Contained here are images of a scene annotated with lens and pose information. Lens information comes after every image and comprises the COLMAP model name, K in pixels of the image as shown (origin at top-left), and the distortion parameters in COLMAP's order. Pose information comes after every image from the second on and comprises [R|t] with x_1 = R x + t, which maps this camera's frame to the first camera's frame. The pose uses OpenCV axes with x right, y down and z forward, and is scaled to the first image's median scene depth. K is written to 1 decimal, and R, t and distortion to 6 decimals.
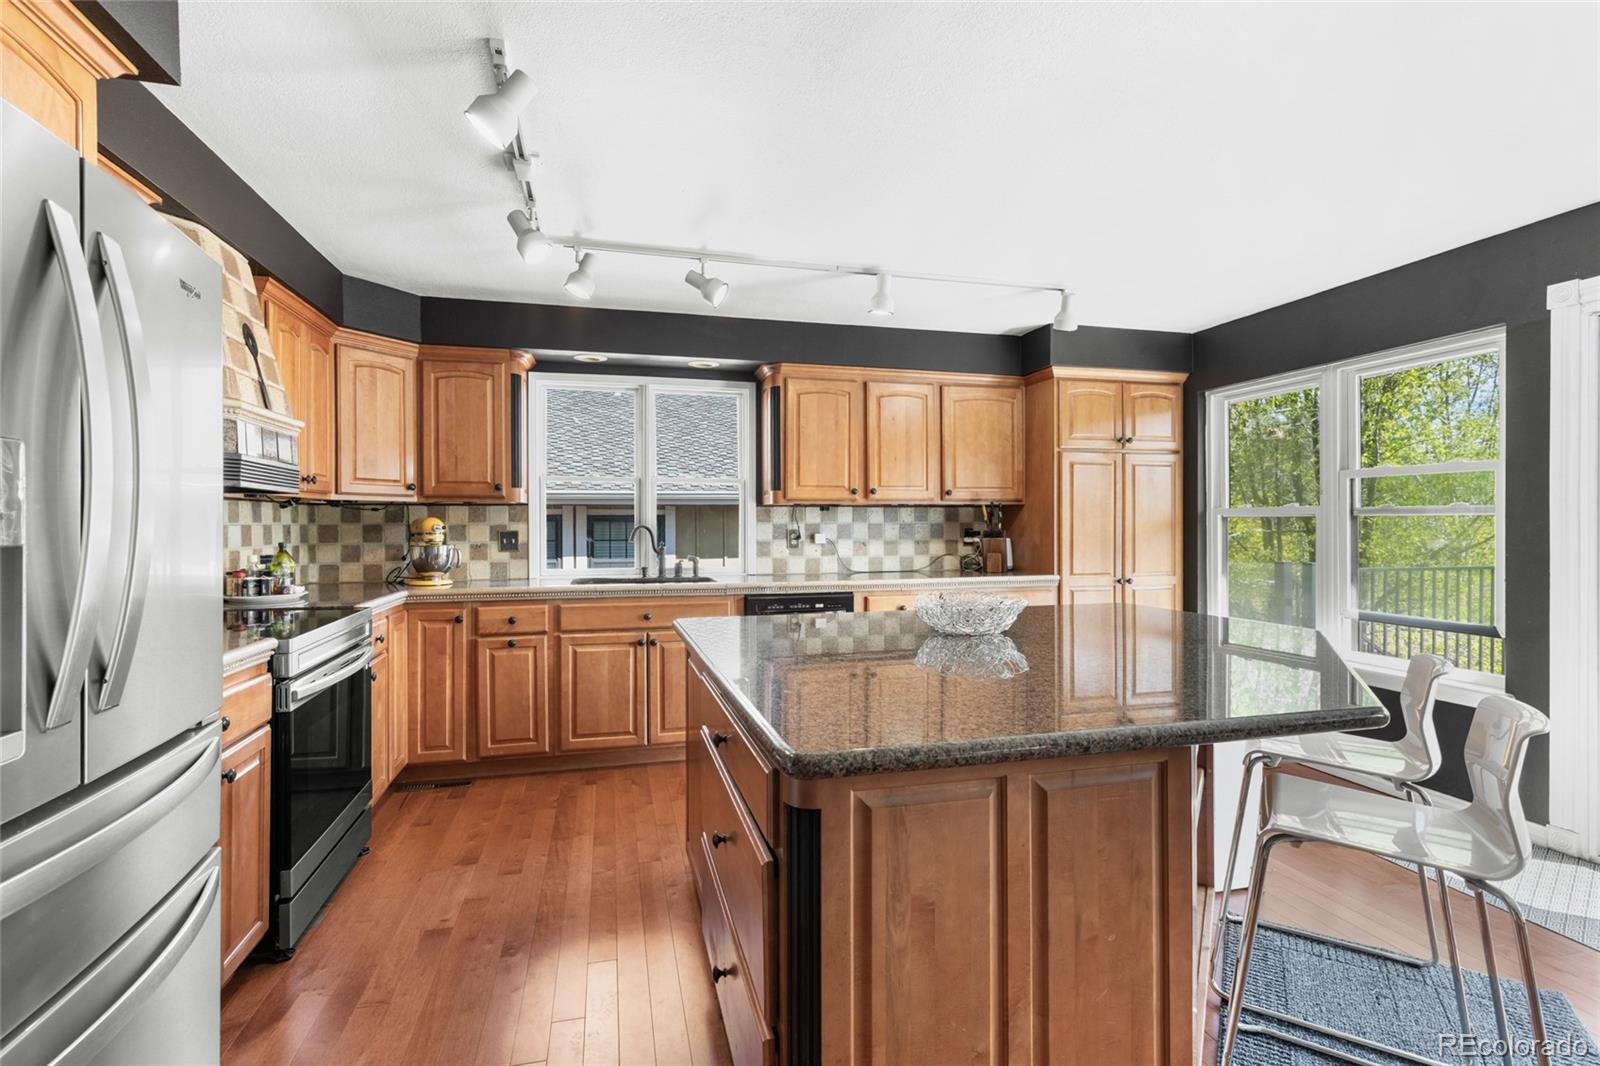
lens RADIAL K [[721.2, 0, 793.1], [0, 721.2, 531.0], [0, 0, 1]] dist [0.005717, -0.002350]
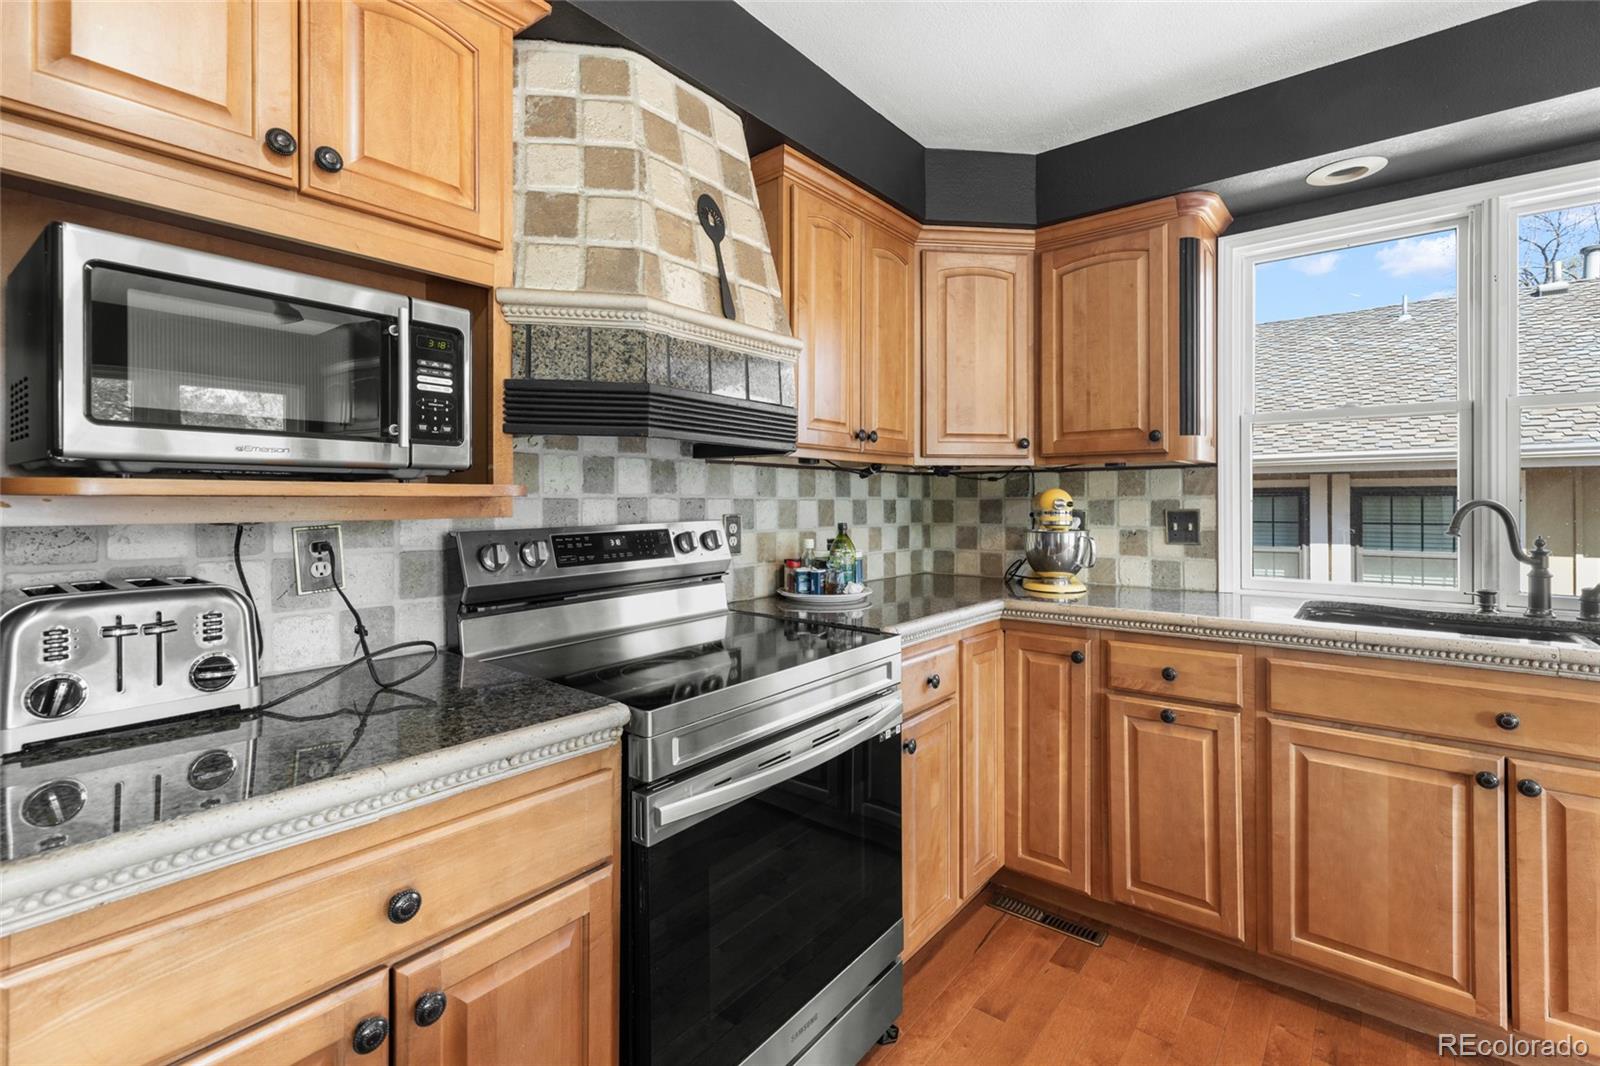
lens RADIAL K [[721.2, 0, 802.1], [0, 721.2, 498.5], [0, 0, 1]] dist [0.005717, -0.002350]
pose [[0.596389, -0.002331, -0.802692, -0.108143], [-0.007529, 0.999936, -0.008498, -0.002385], [0.802660, 0.011112, 0.596333, 0.419994]]
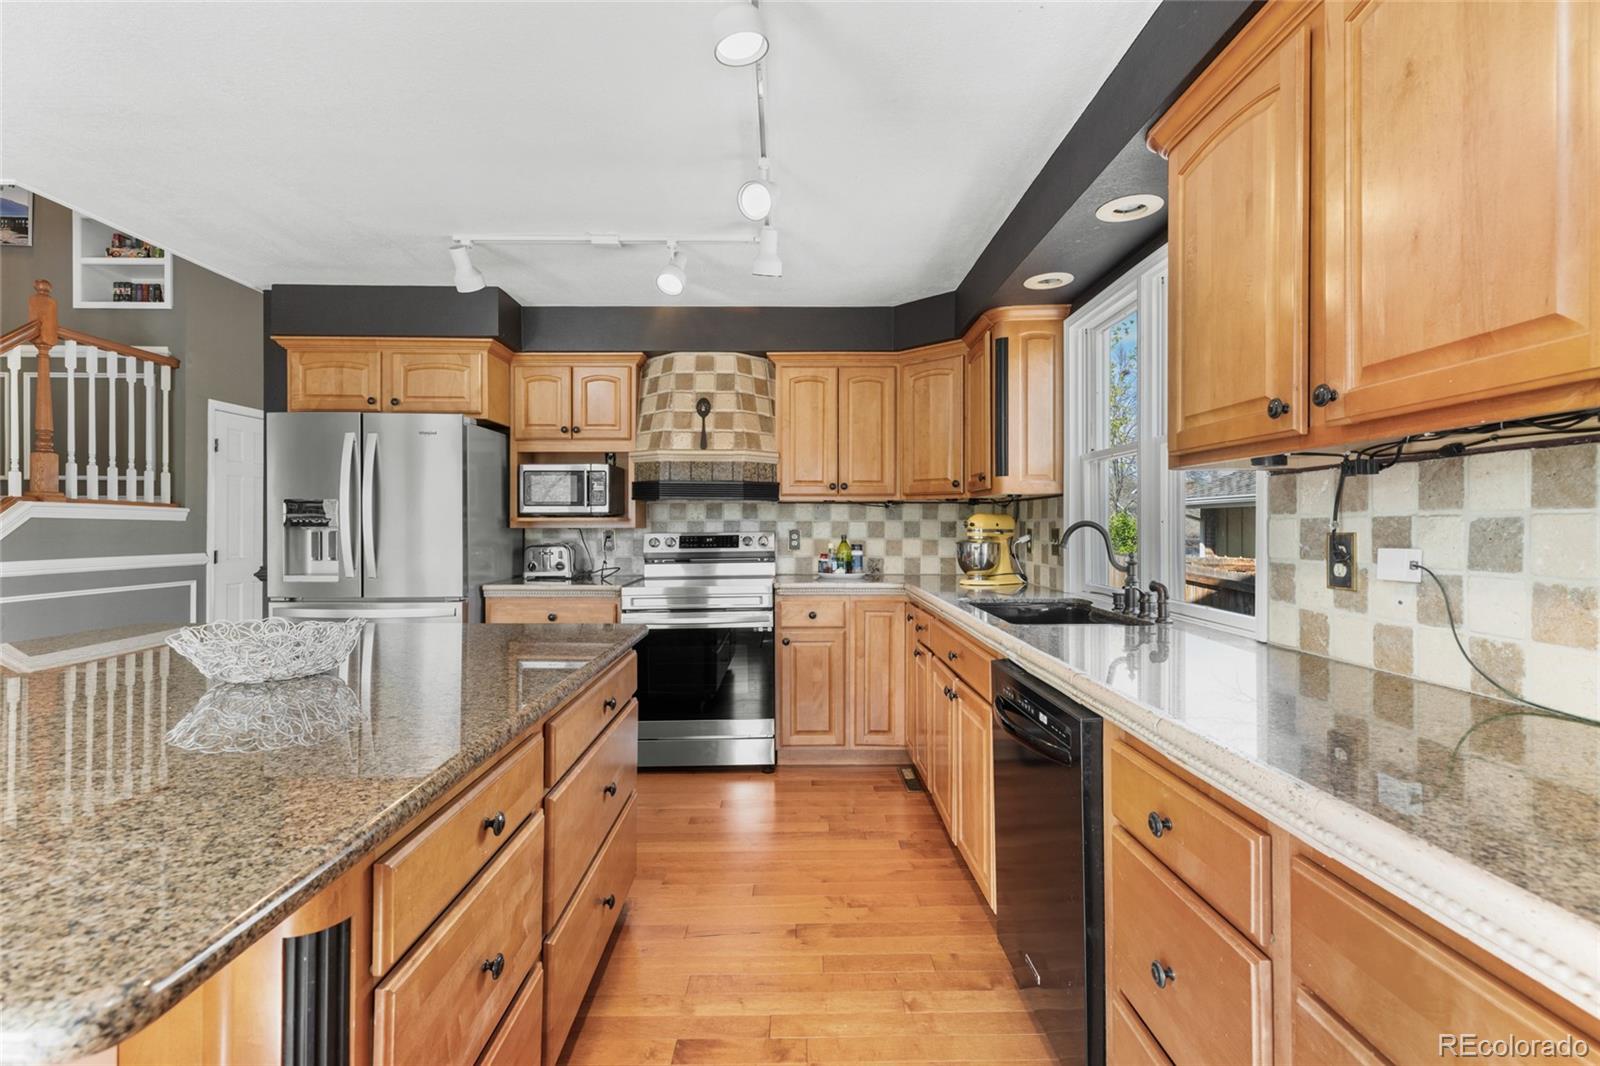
lens RADIAL K [[721.2, 0, 805.5], [0, 721.2, 526.4], [0, 0, 1]] dist [0.005717, -0.002350]
pose [[-0.236725, 0.005463, -0.971561, 0.479169], [-0.008300, 0.999936, 0.007645, -0.007310], [0.971541, 0.009874, -0.236665, 0.999367]]
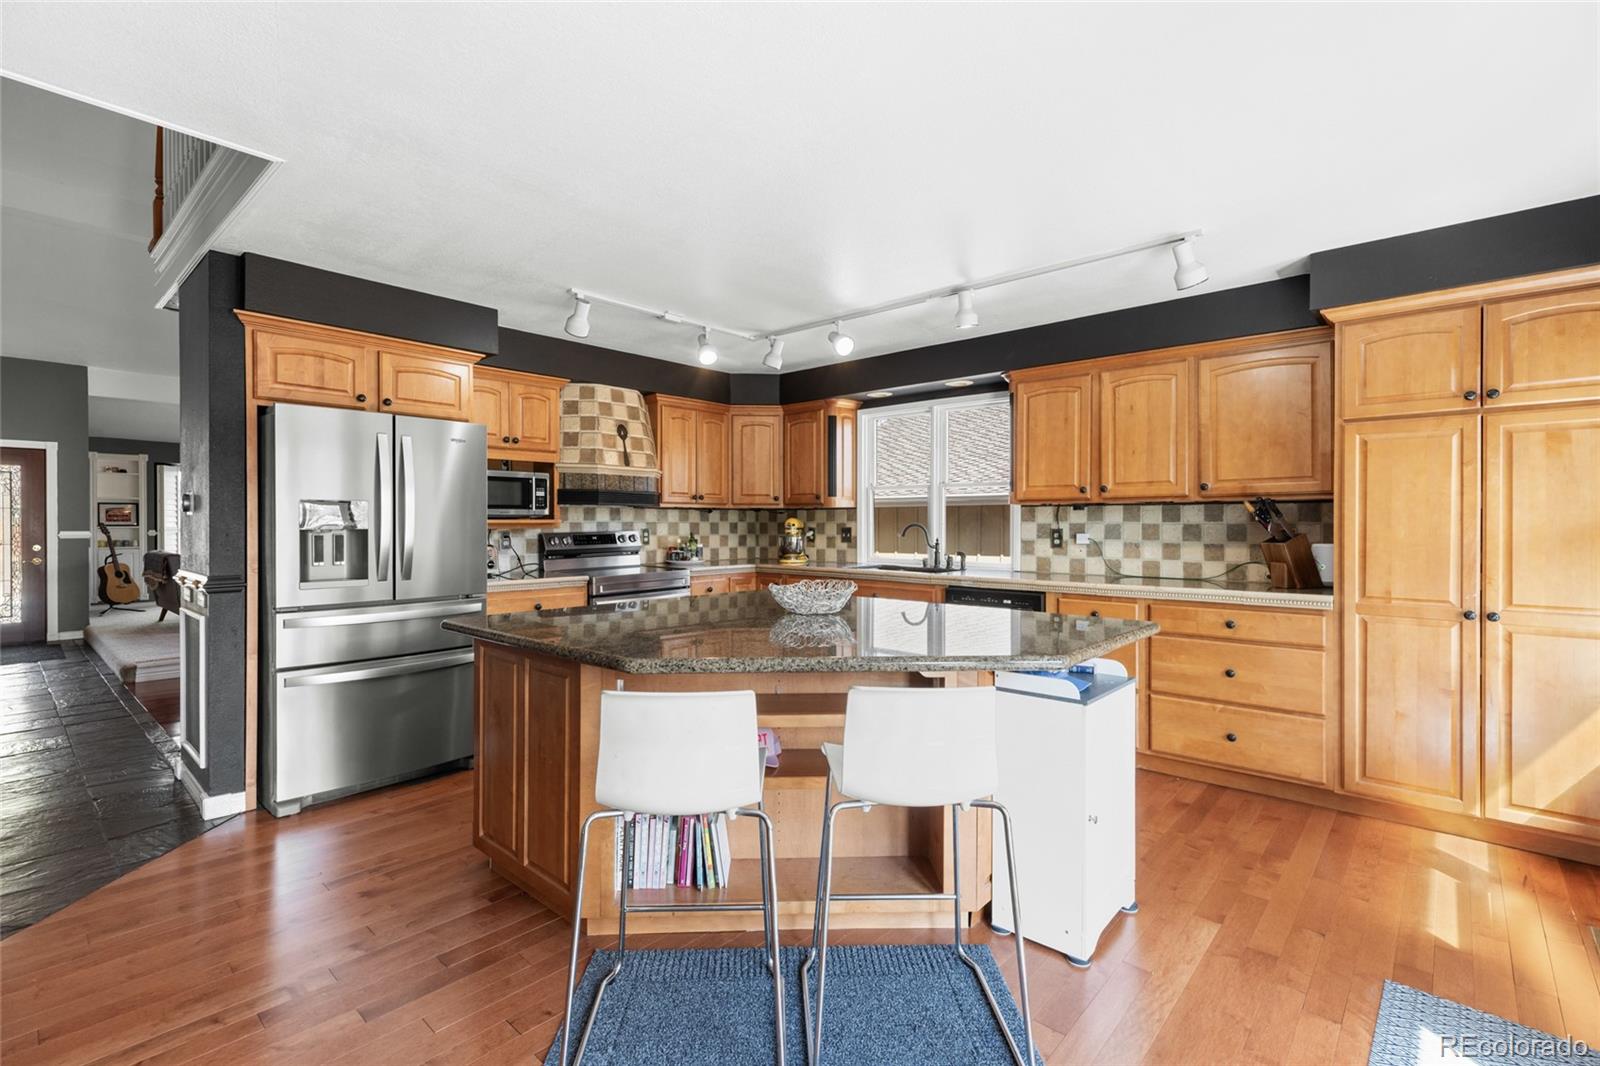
lens RADIAL K [[721.2, 0, 806.2], [0, 721.2, 527.0], [0, 0, 1]] dist [0.005717, -0.002350]
pose [[0.560094, 0.009569, -0.828374, 0.763845], [-0.010023, 0.999938, 0.004773, -0.007404], [0.828368, 0.005629, 0.560155, 0.179773]]
